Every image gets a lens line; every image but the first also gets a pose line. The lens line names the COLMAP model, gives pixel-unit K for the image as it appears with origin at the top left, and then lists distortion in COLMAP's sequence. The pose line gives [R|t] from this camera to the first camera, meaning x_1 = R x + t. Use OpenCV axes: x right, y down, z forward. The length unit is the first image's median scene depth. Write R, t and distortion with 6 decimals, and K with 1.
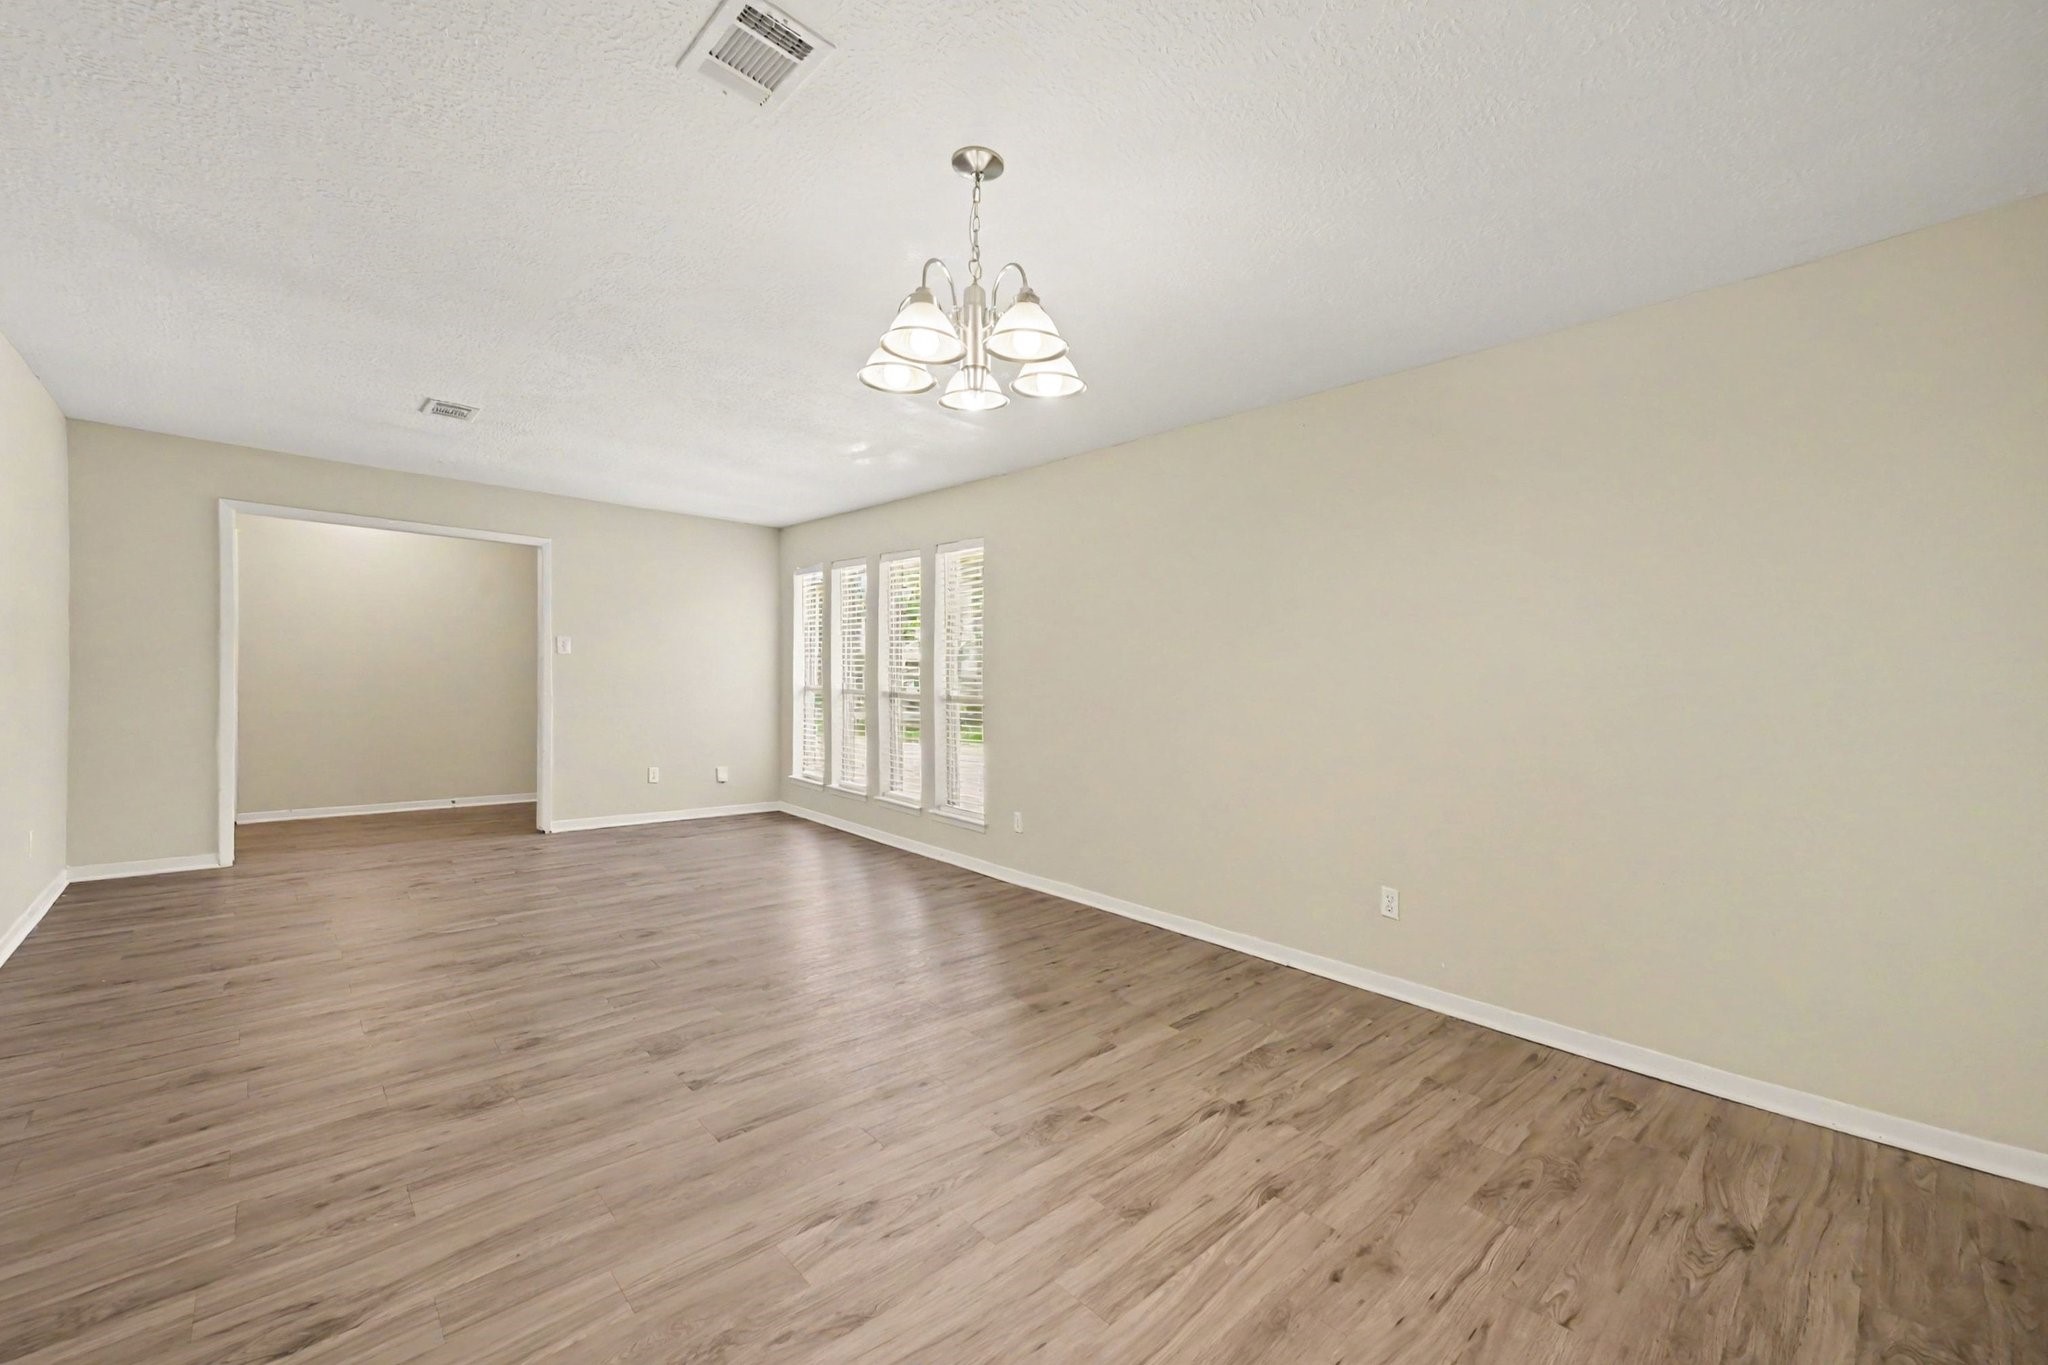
lens RADIAL K [[817.4, 0, 1024.0], [0, 817.4, 682.5], [0, 0, 1]] dist [0.001162, 0.003178]
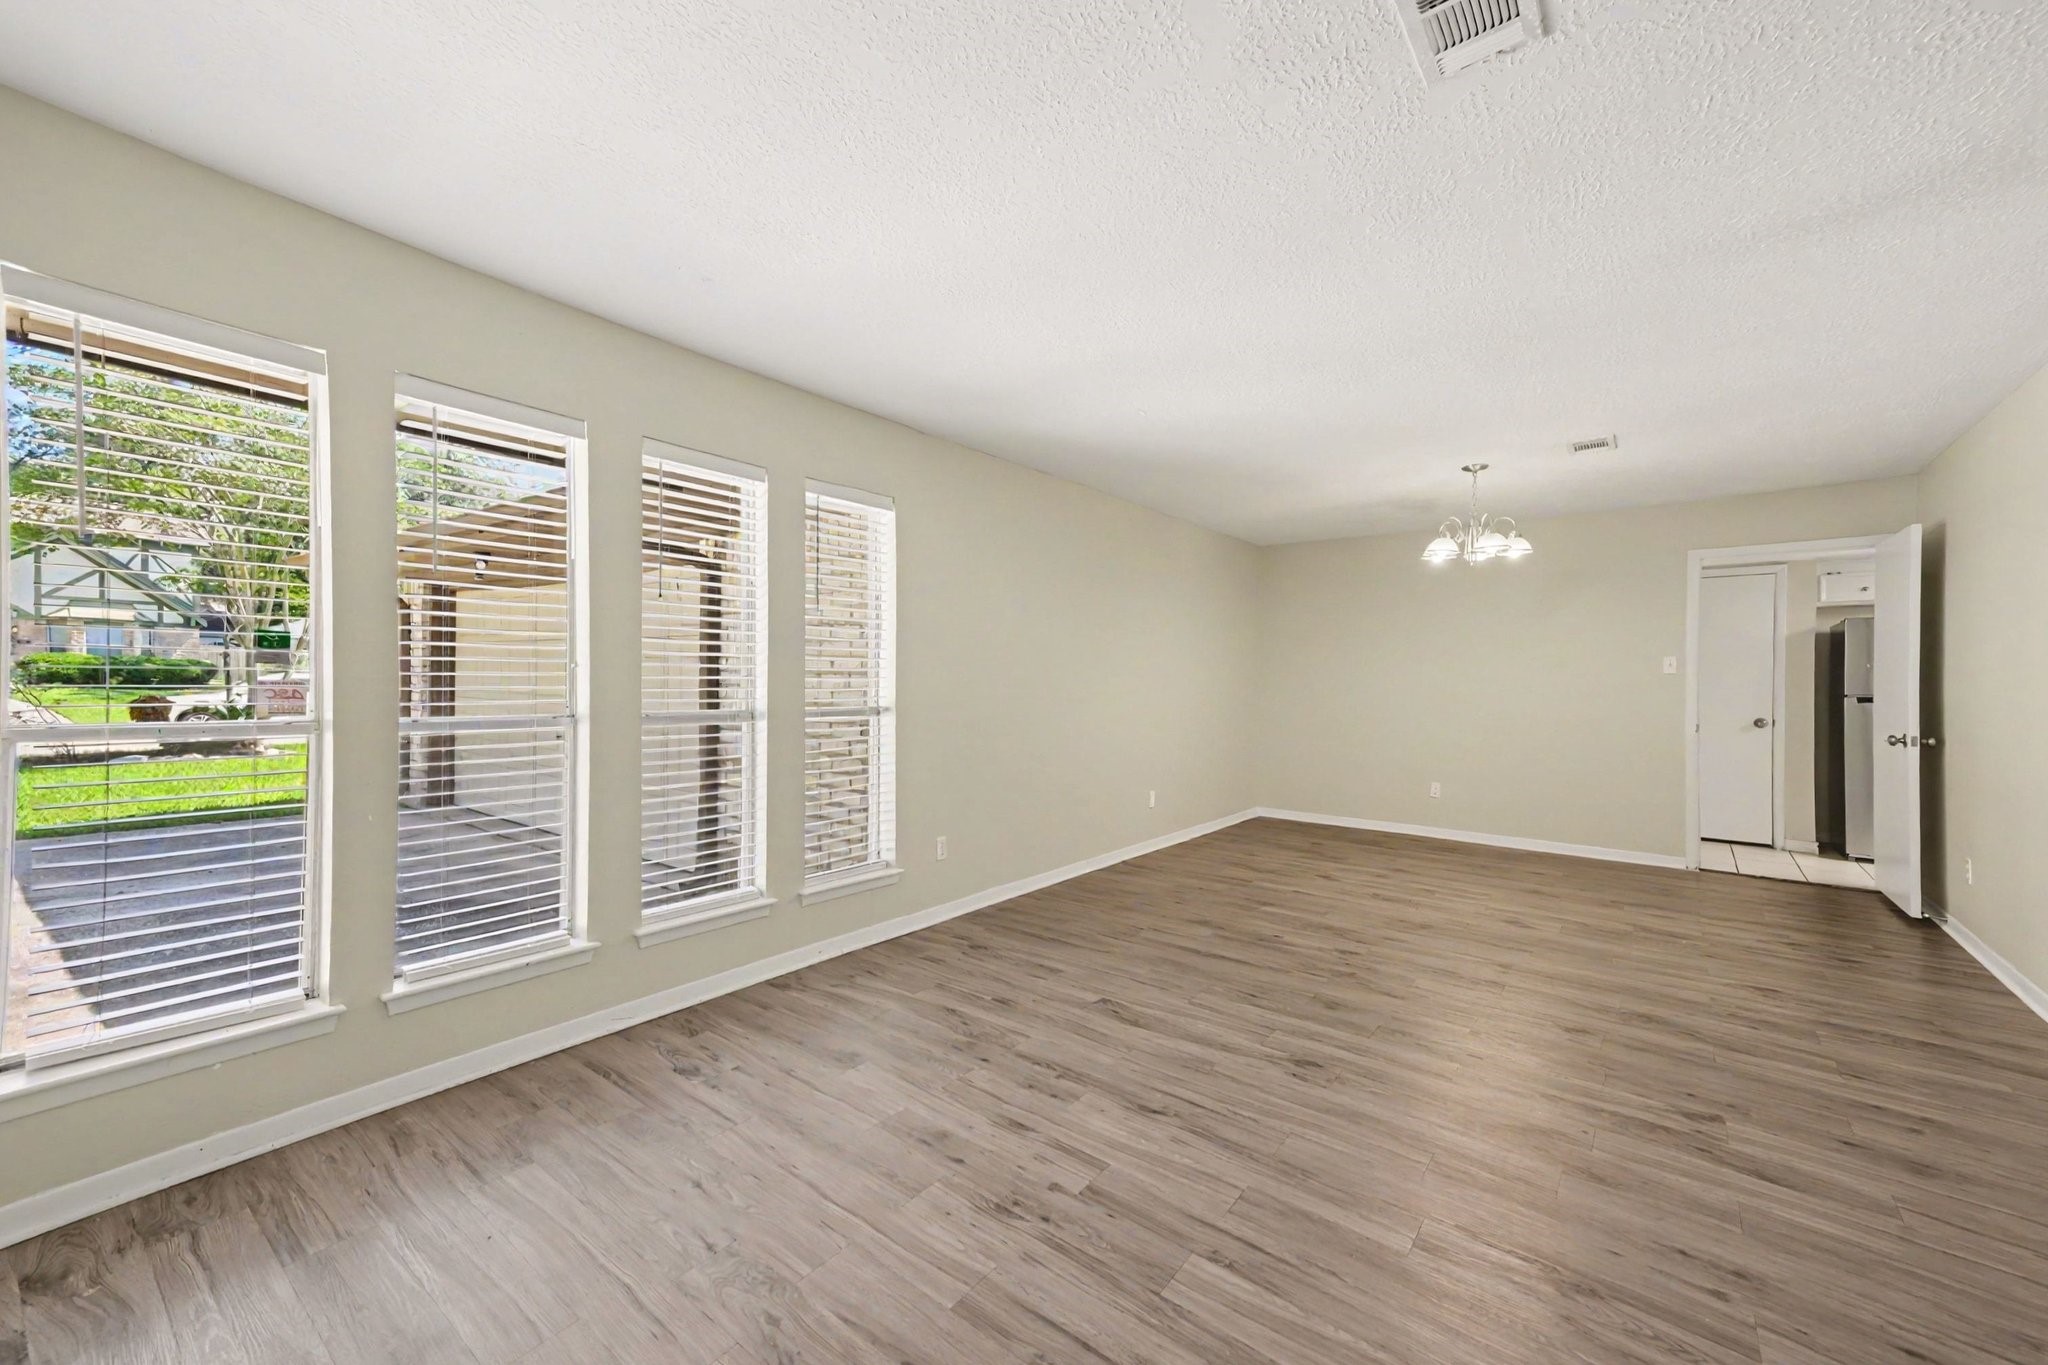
lens RADIAL K [[816.0, 0, 1024.0], [0, 816.0, 682.5], [0, 0, 1]] dist [-0.000695, -0.000144]
pose [[-0.150807, -0.036185, 0.987901, -1.623360], [-0.004357, 0.999345, 0.035939, -0.061591], [-0.988554, 0.001115, -0.150866, 1.982550]]
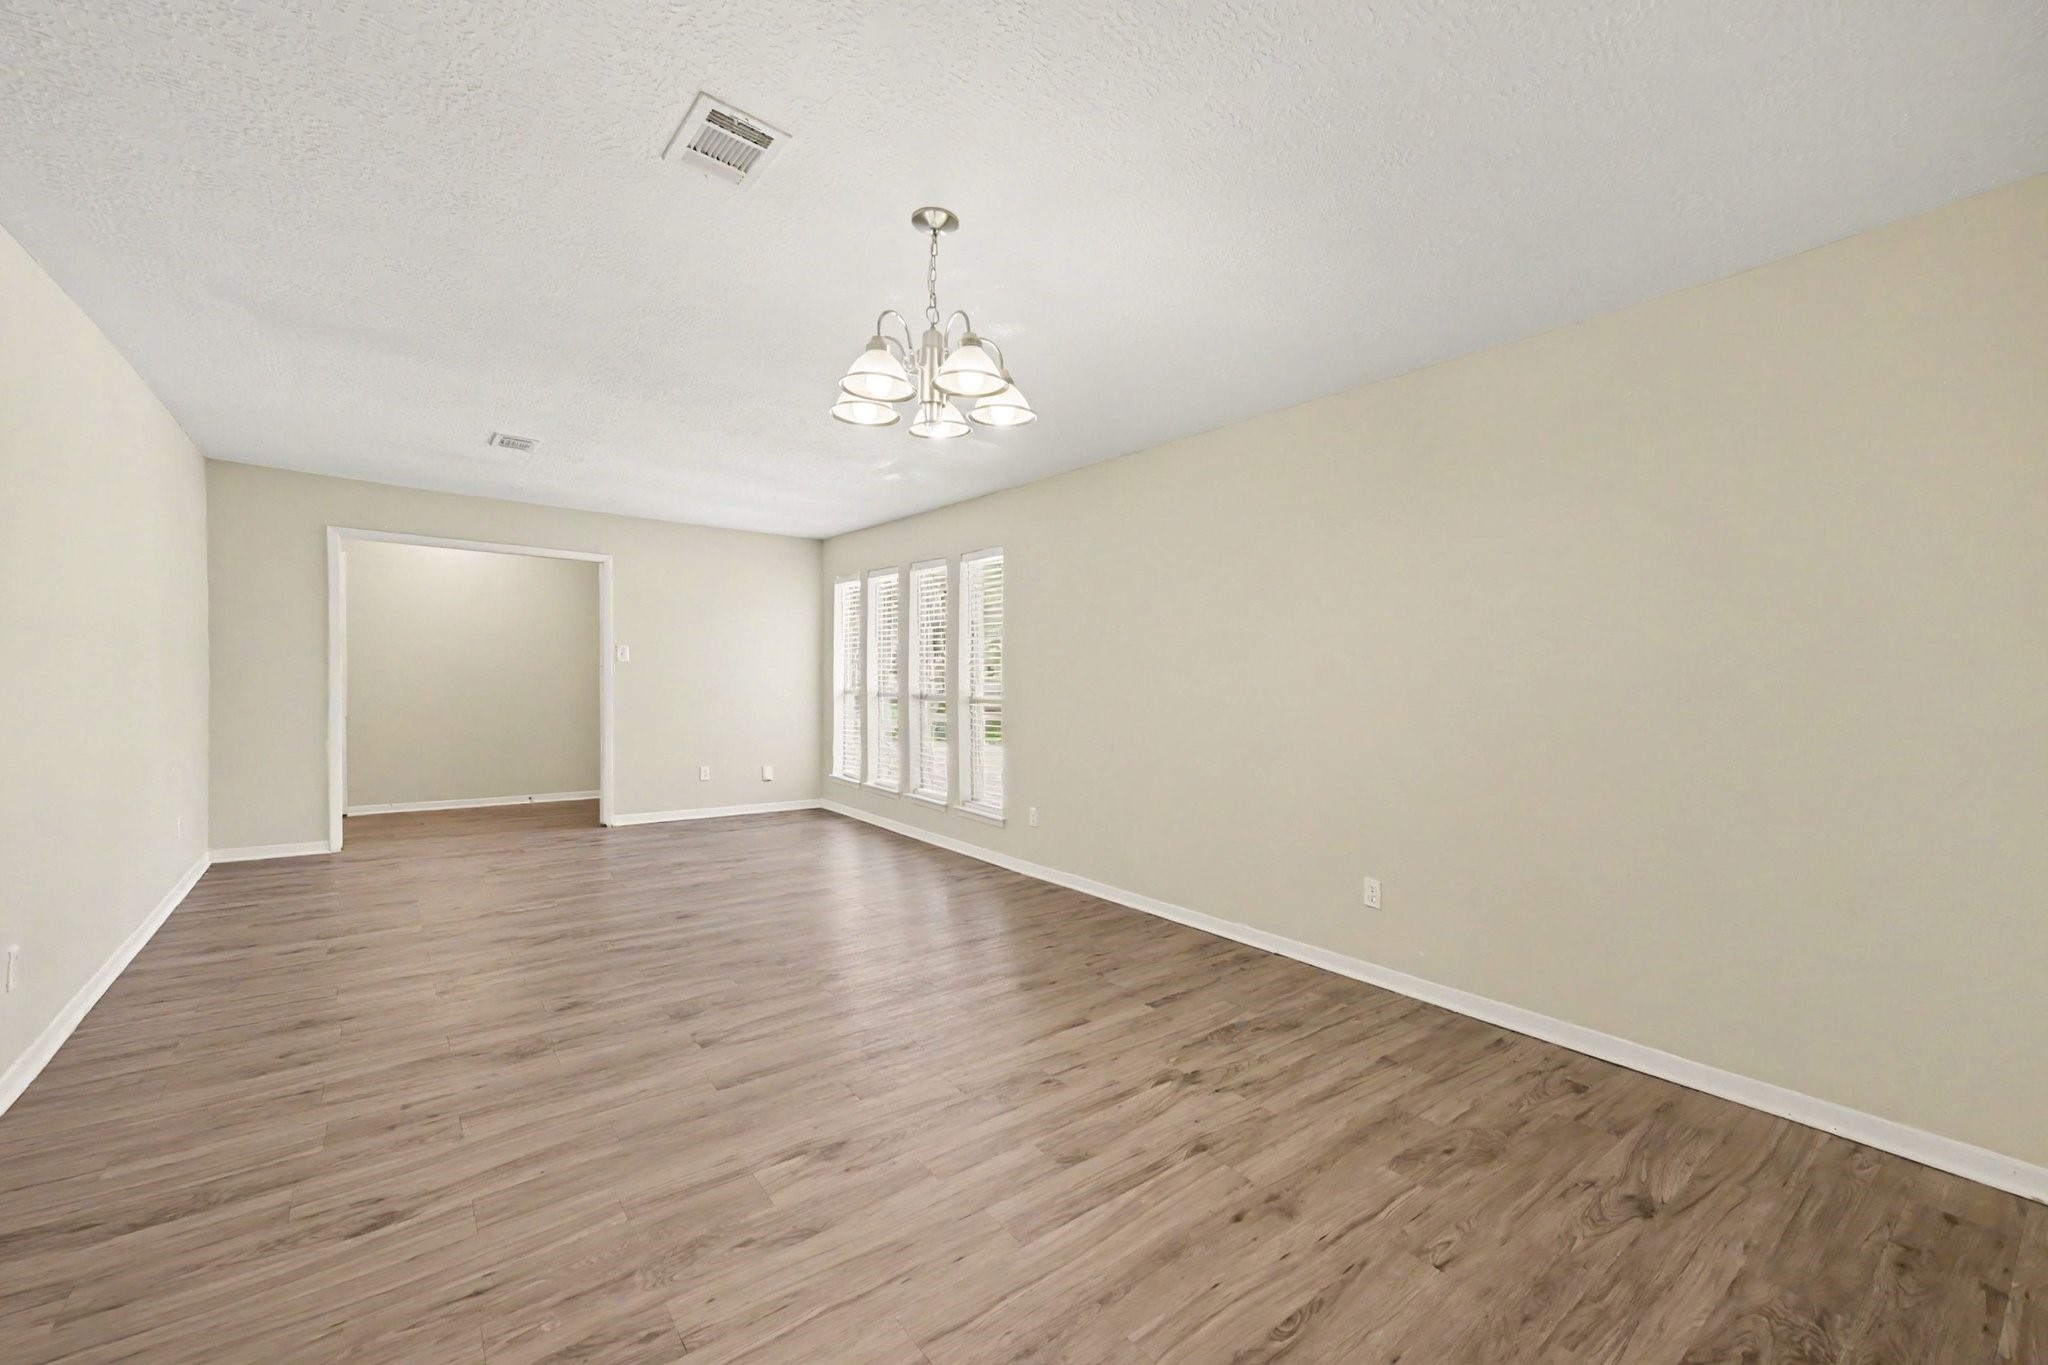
lens RADIAL K [[816.0, 0, 1024.0], [0, 816.0, 682.5], [0, 0, 1]] dist [-0.000695, -0.000144]
pose [[0.996644, -0.010459, -0.081181, 0.125696], [0.010367, 0.999945, -0.001556, -0.000439], [0.081193, 0.000709, 0.996698, -0.082861]]
